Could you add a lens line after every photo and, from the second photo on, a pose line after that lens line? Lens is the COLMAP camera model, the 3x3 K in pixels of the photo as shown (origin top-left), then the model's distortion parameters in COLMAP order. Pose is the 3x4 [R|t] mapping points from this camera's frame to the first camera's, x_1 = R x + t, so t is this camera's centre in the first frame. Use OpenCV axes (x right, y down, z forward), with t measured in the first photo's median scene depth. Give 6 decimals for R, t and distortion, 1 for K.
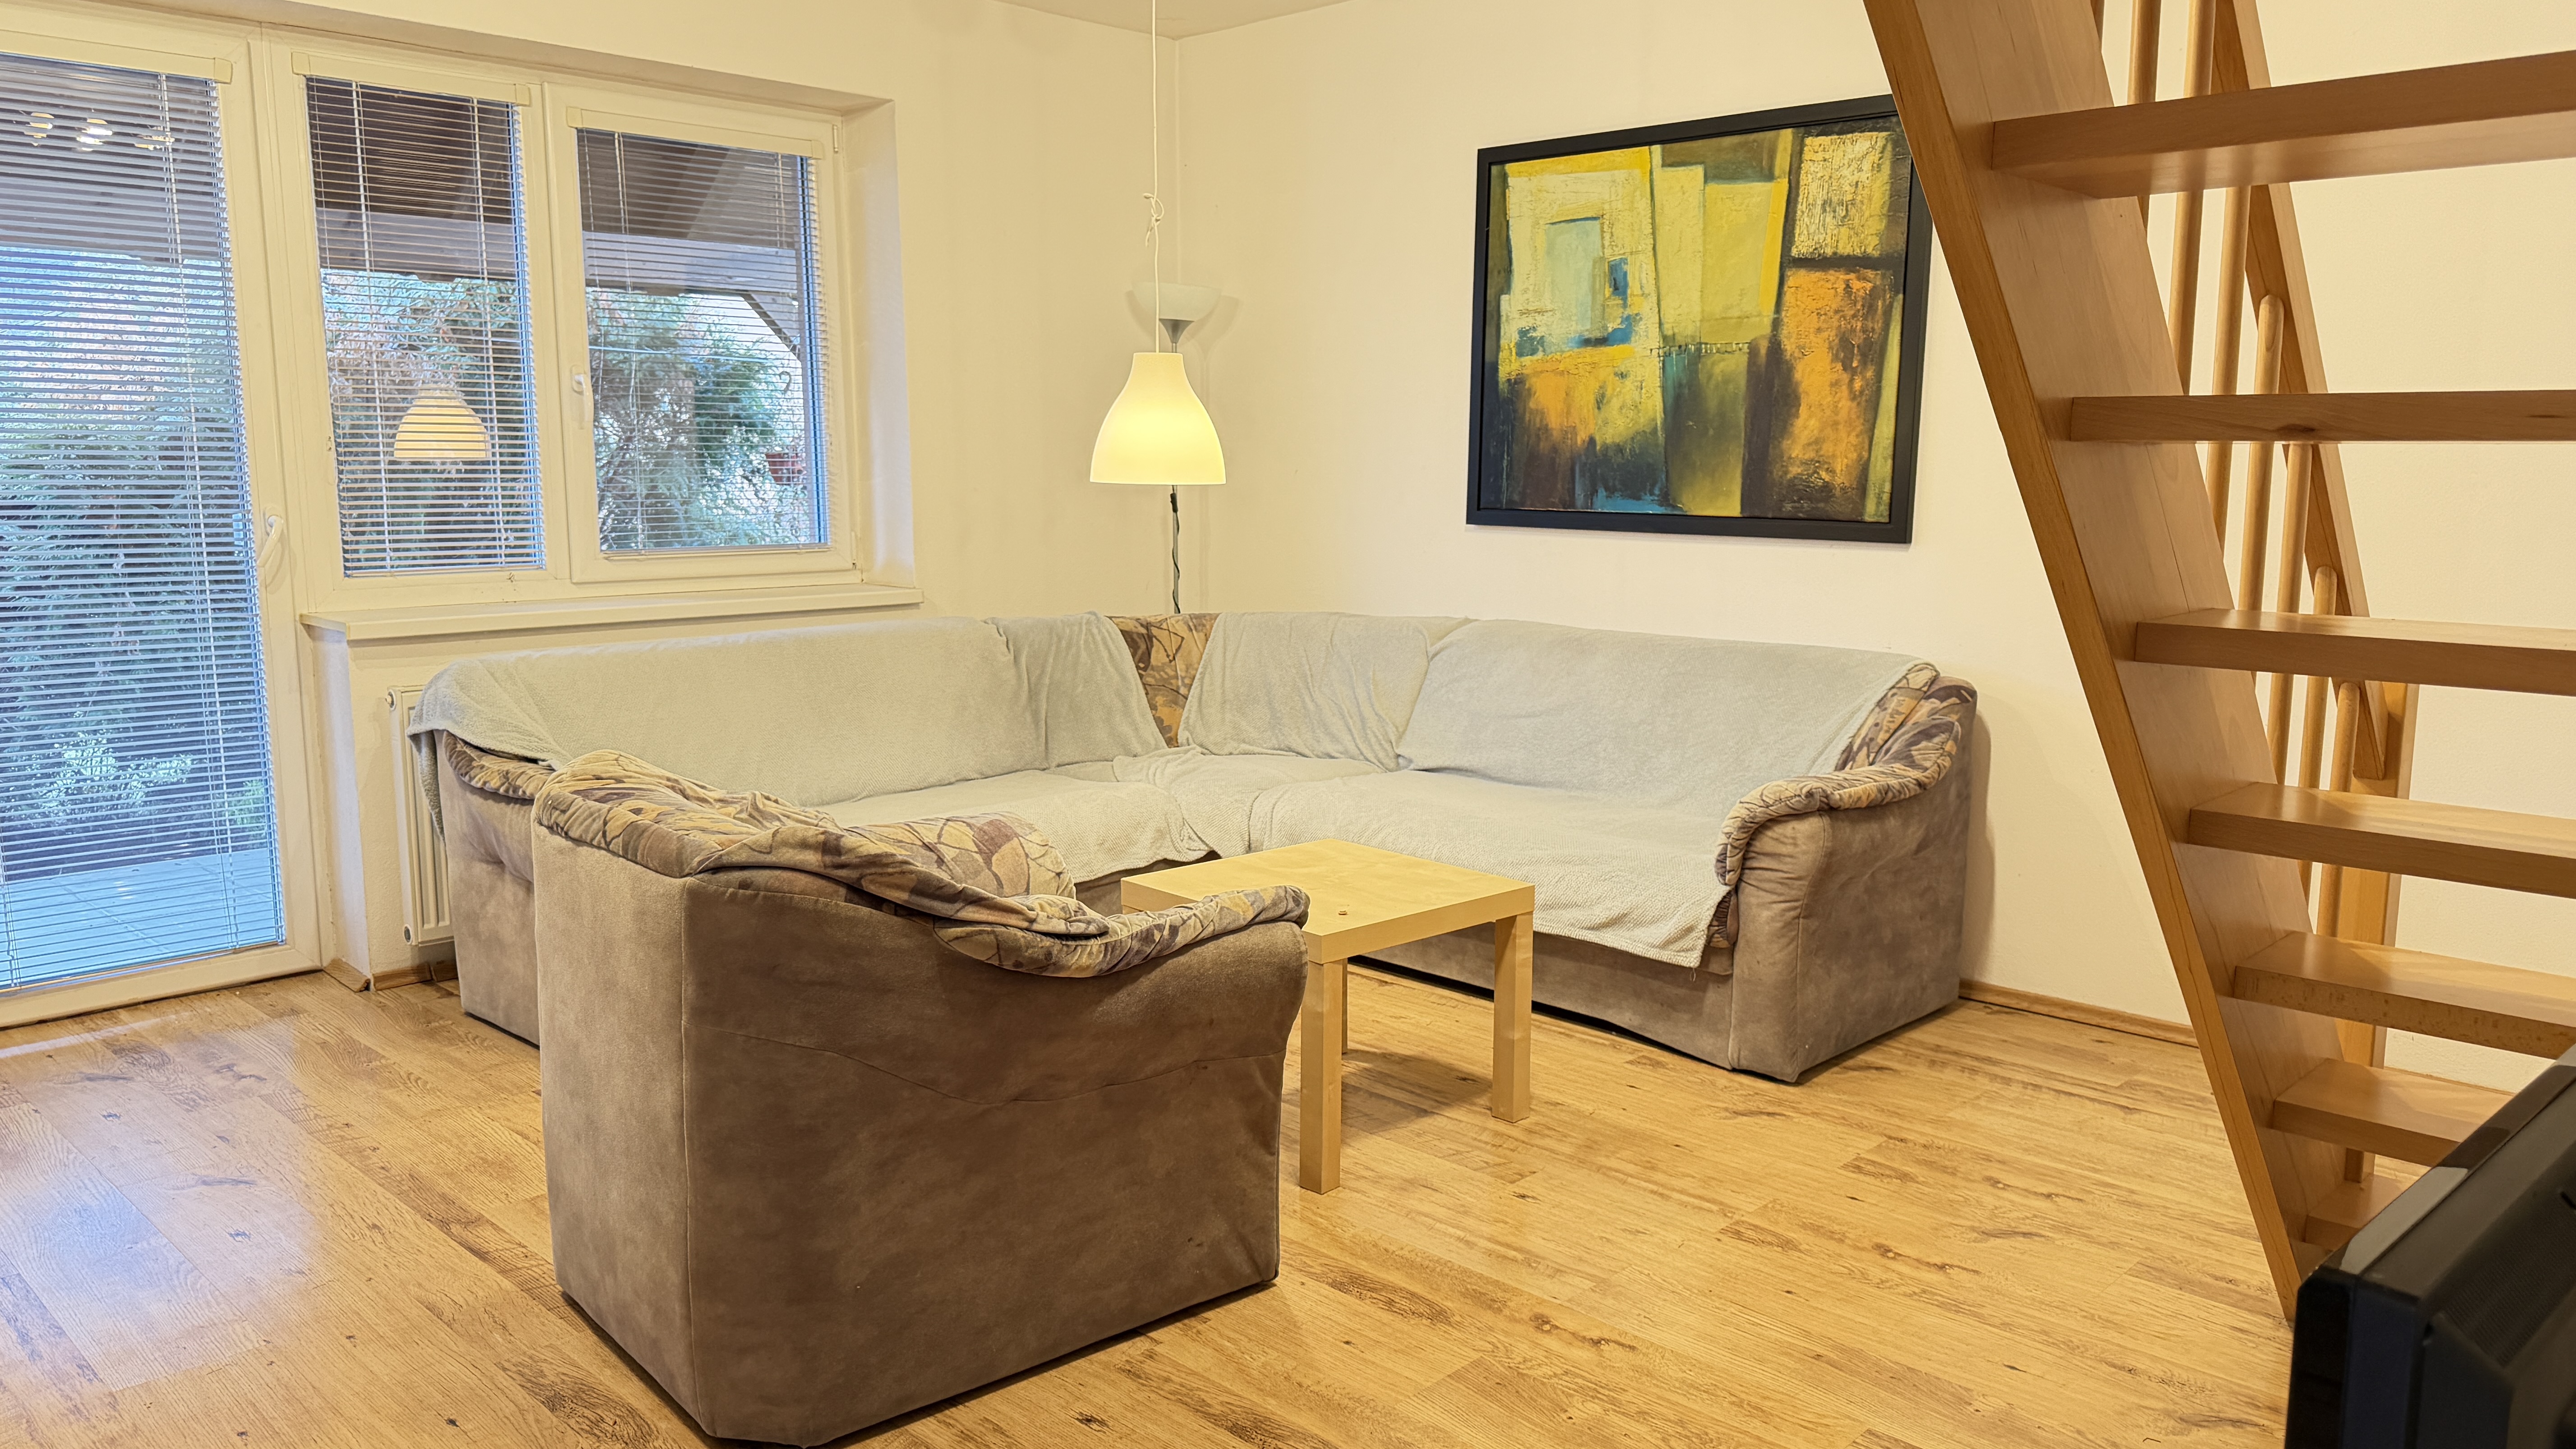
lens RADIAL K [[1791.2, 0, 1291.5], [0, 1791.2, 759.9], [0, 0, 1]] dist [0.032915, -0.003890]
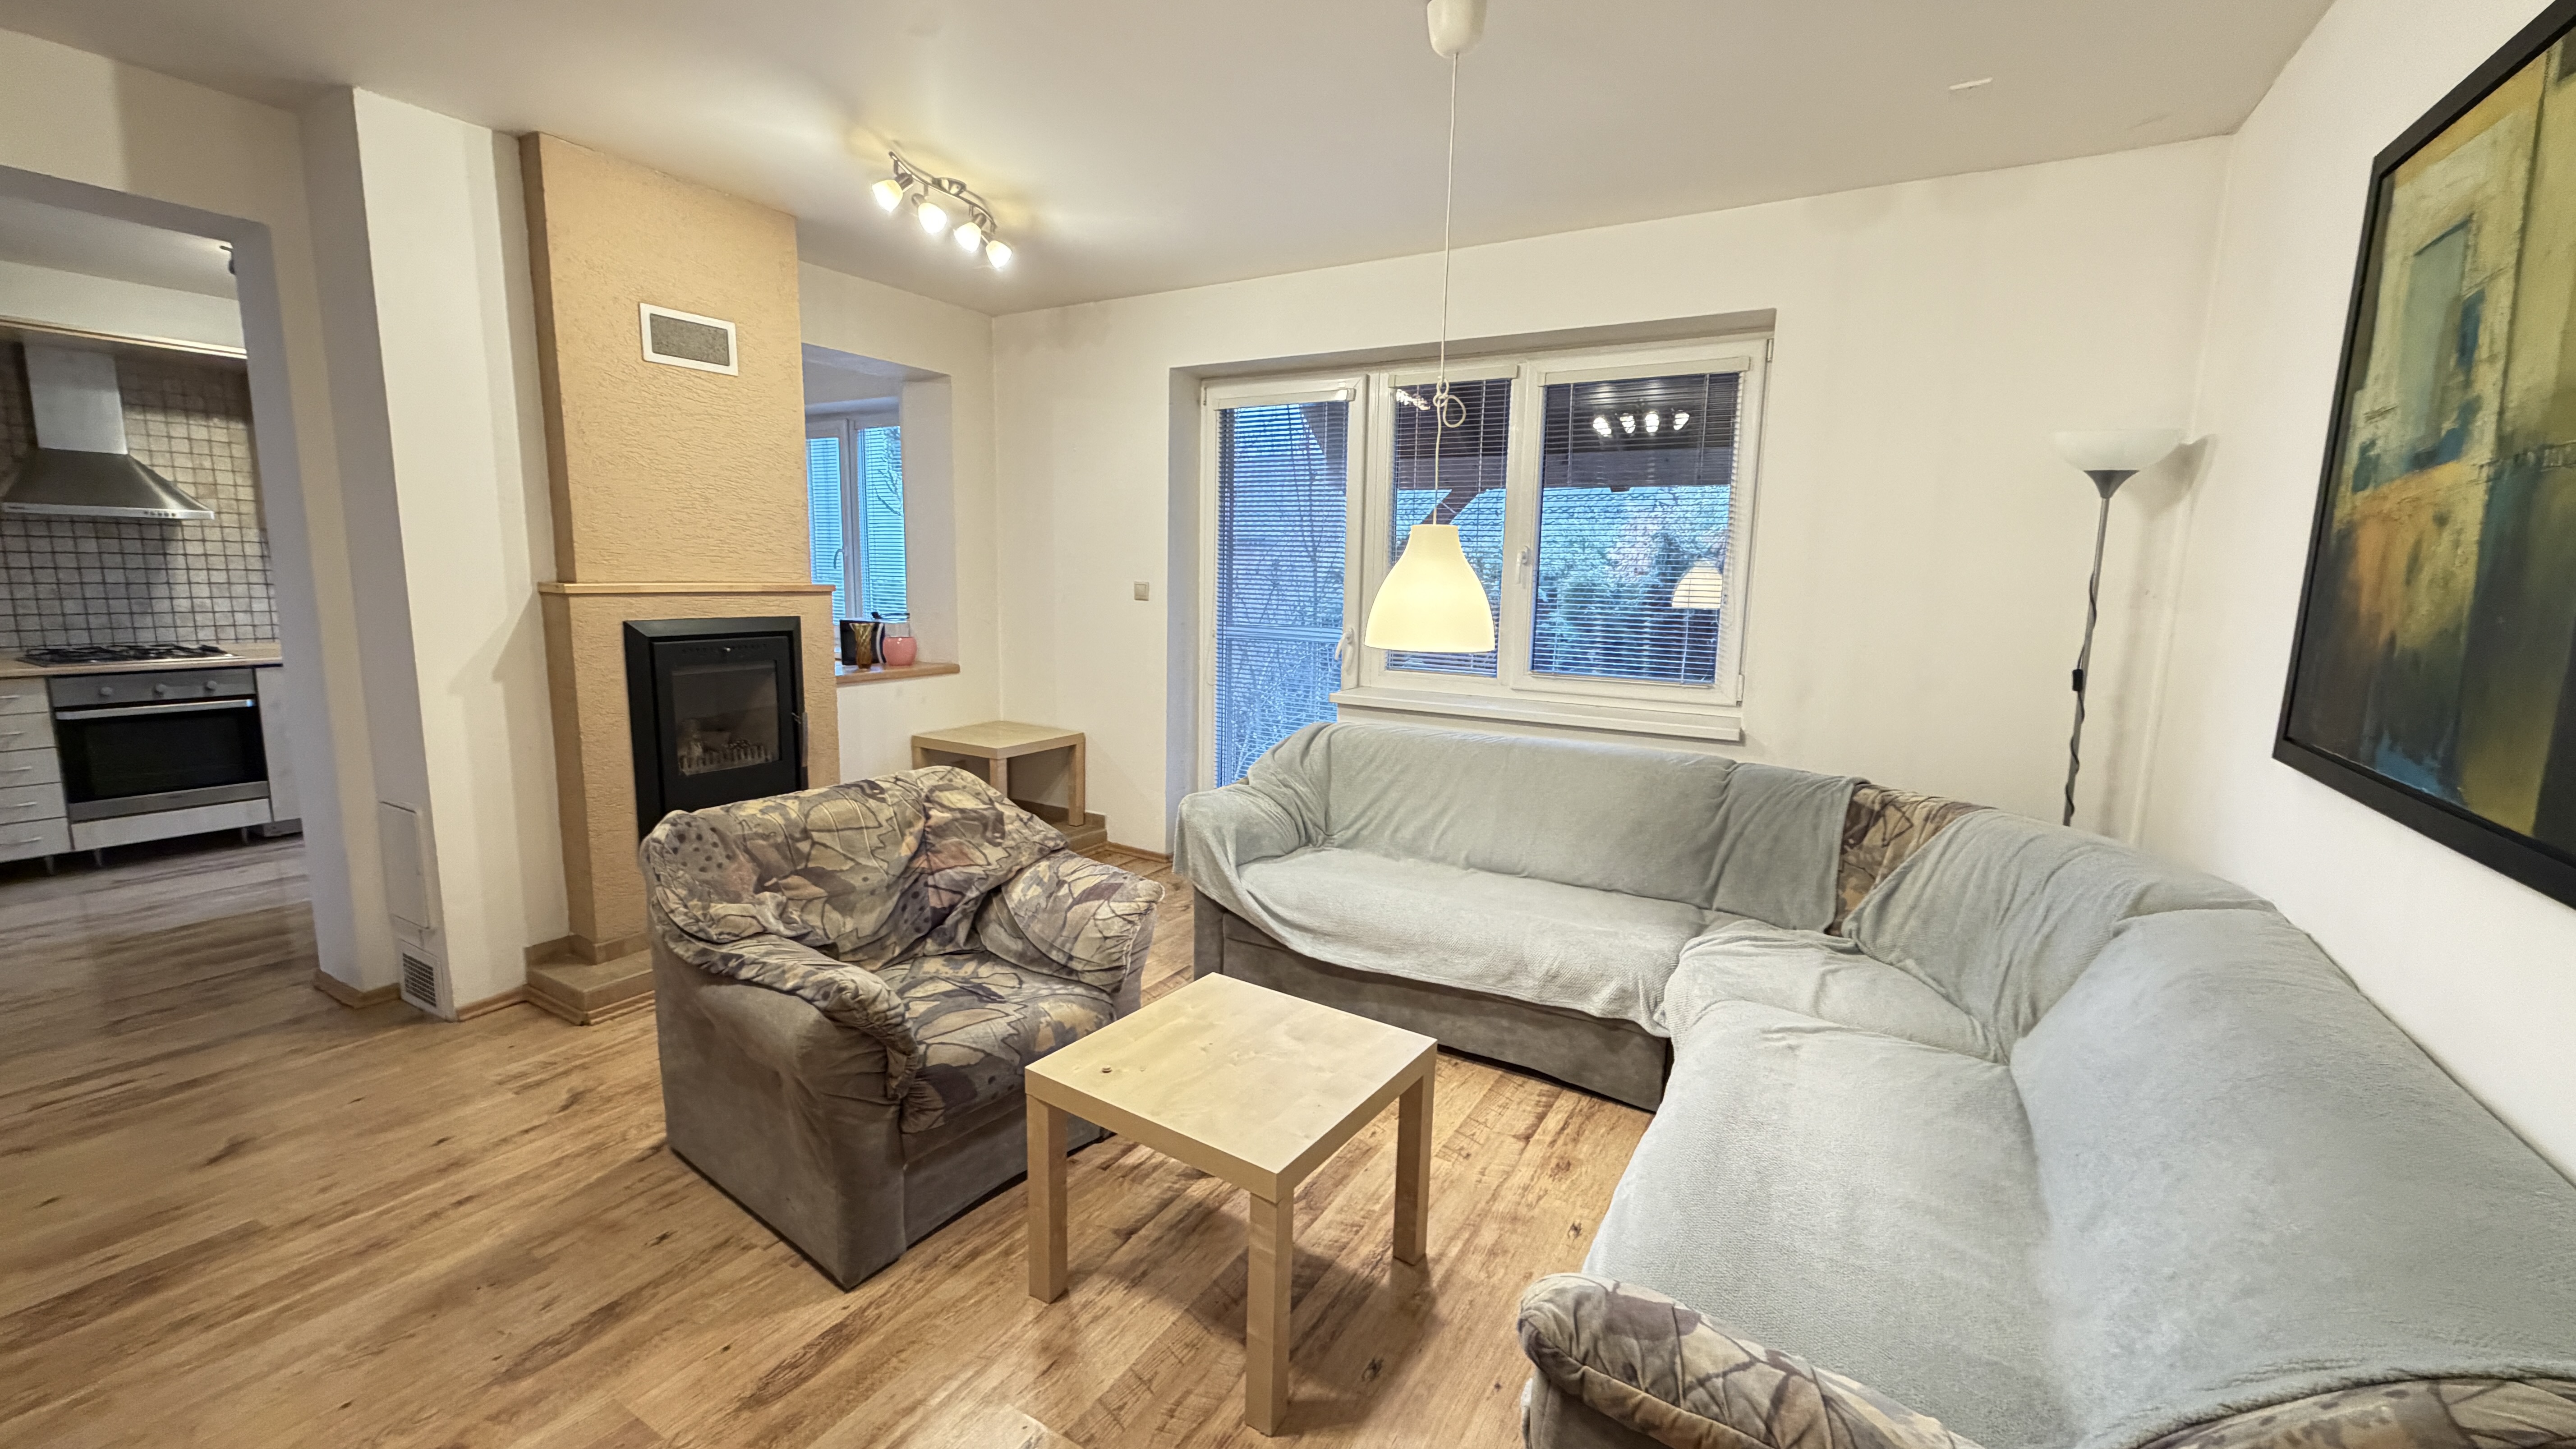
lens RADIAL K [[1028.2, 0, 1288.0], [0, 1028.2, 724.5], [0, 0, 1]] dist [-0.002071, -0.000417]
pose [[0.226889, 0.146556, -0.962831, 0.399822], [-0.181133, 0.977715, 0.106138, -0.128274], [0.956929, 0.150319, 0.248379, 0.619827]]
